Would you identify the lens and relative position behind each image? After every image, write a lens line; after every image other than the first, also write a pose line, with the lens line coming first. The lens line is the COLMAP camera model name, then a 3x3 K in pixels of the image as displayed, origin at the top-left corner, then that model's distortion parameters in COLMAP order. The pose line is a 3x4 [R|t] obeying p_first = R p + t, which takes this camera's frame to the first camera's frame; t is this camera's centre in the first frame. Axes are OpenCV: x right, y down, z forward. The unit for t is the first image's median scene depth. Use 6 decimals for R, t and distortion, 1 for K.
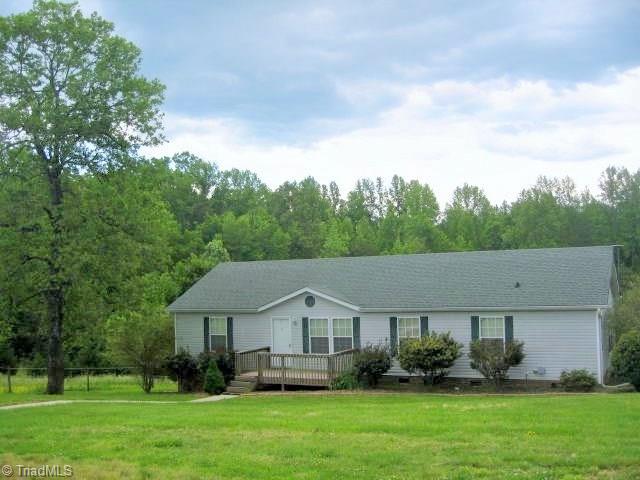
lens RADIAL K [[754.2, 0, 319.0], [0, 754.2, 239.1], [0, 0, 1]] dist [-0.091593, 0.000000]
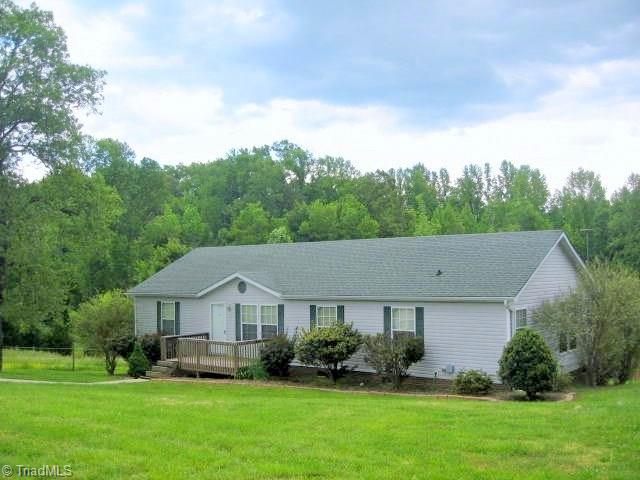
lens RADIAL K [[754.2, 0, 300.0], [0, 754.2, 248.3], [0, 0, 1]] dist [-0.091593, 0.000000]
pose [[0.973940, 0.006862, -0.226703, 0.259450], [-0.000844, 0.999645, 0.026632, 0.006232], [0.226805, -0.025747, 0.973600, 0.069718]]
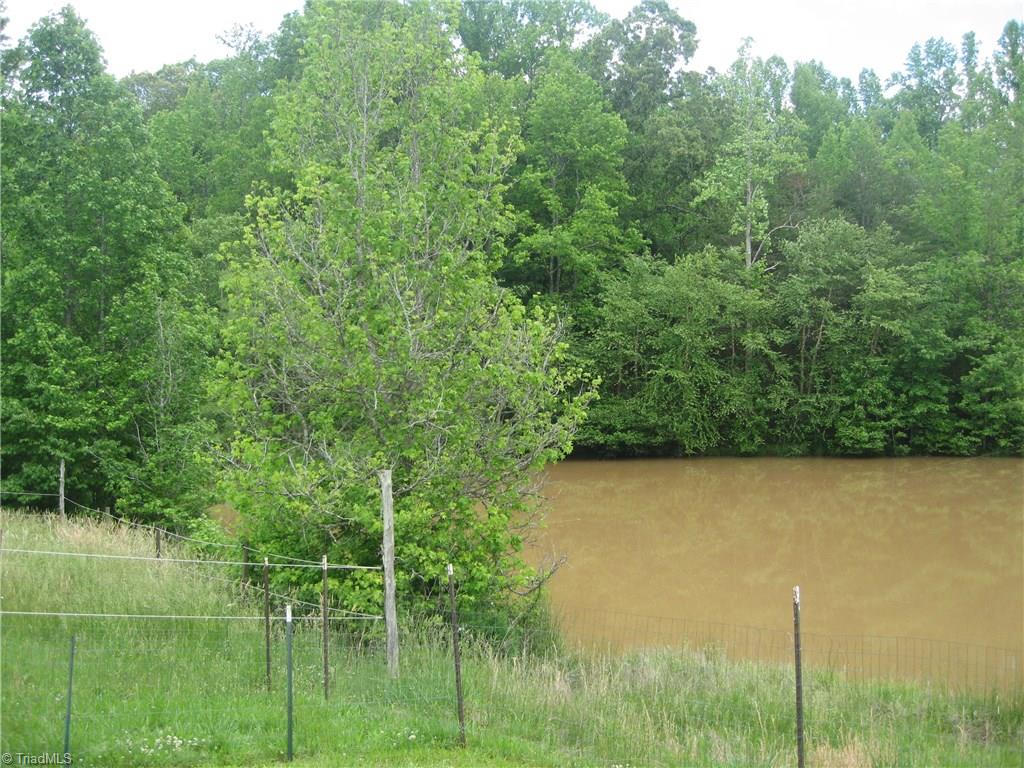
lens RADIAL K [[1109.6, 0, 517.4], [0, 1109.6, 381.9], [0, 0, 1]] dist [-0.099161, 0.000000]
pose [[0.926185, 0.019802, -0.376549, 0.313263], [0.009989, 0.996981, 0.076998, 0.225292], [0.376937, -0.075076, 0.923191, 1.484457]]
